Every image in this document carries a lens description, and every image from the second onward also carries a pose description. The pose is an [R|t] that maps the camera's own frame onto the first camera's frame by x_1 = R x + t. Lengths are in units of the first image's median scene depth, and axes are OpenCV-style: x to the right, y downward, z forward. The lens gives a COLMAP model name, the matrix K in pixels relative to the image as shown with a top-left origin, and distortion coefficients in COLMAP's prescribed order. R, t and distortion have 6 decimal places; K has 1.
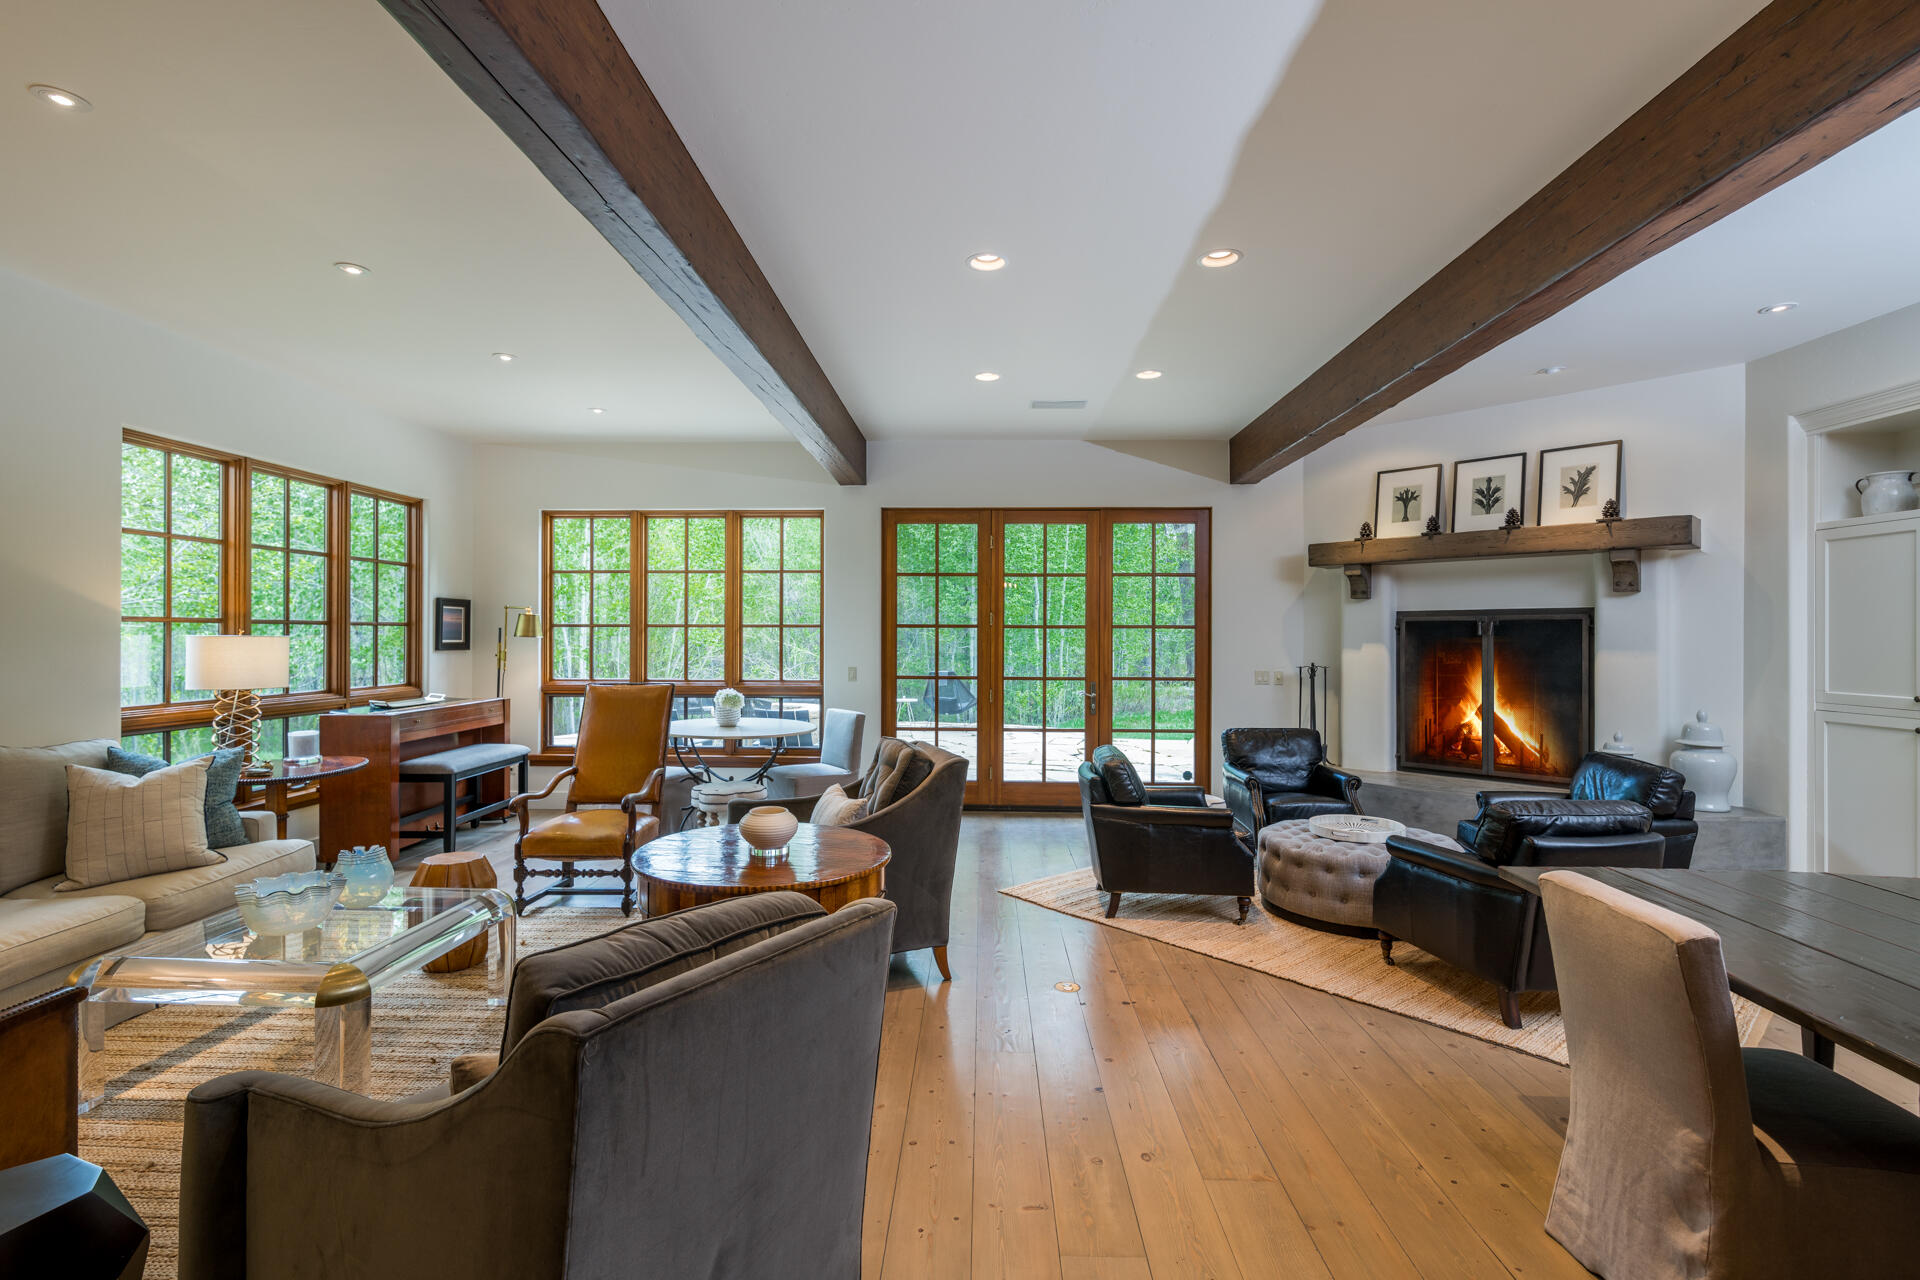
lens RADIAL K [[909.0, 0, 972.1], [0, 909.0, 634.0], [0, 0, 1]] dist [0.001564, 0.000314]
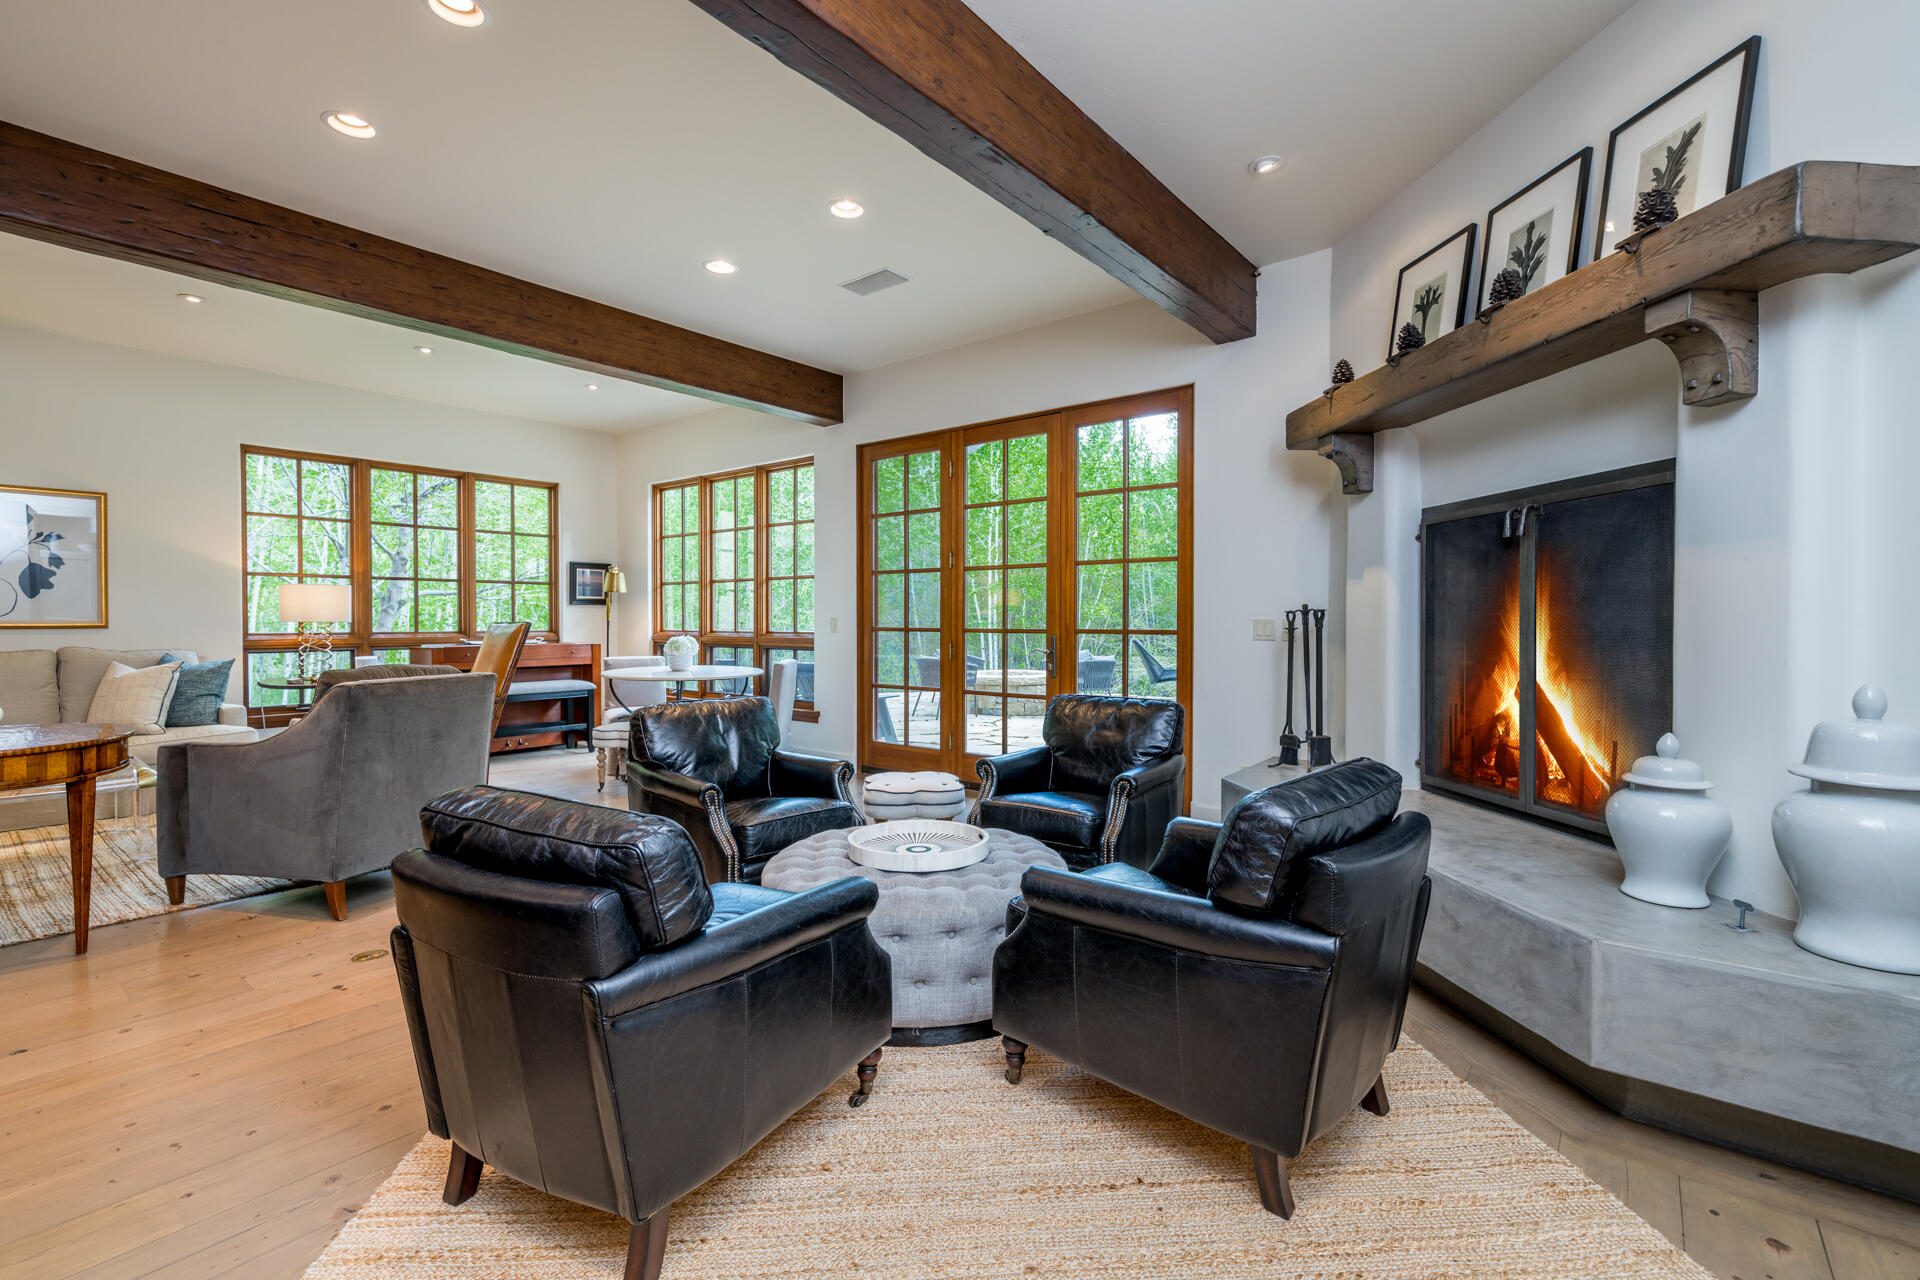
lens RADIAL K [[865.9, 0, 959.3], [0, 865.9, 616.3], [0, 0, 1]] dist [0.003209, -0.008427]
pose [[0.790341, -0.004859, -0.612647, 0.564558], [0.004475, 0.999988, -0.002159, 0.040274], [0.612650, -0.001035, 0.790353, 0.400953]]
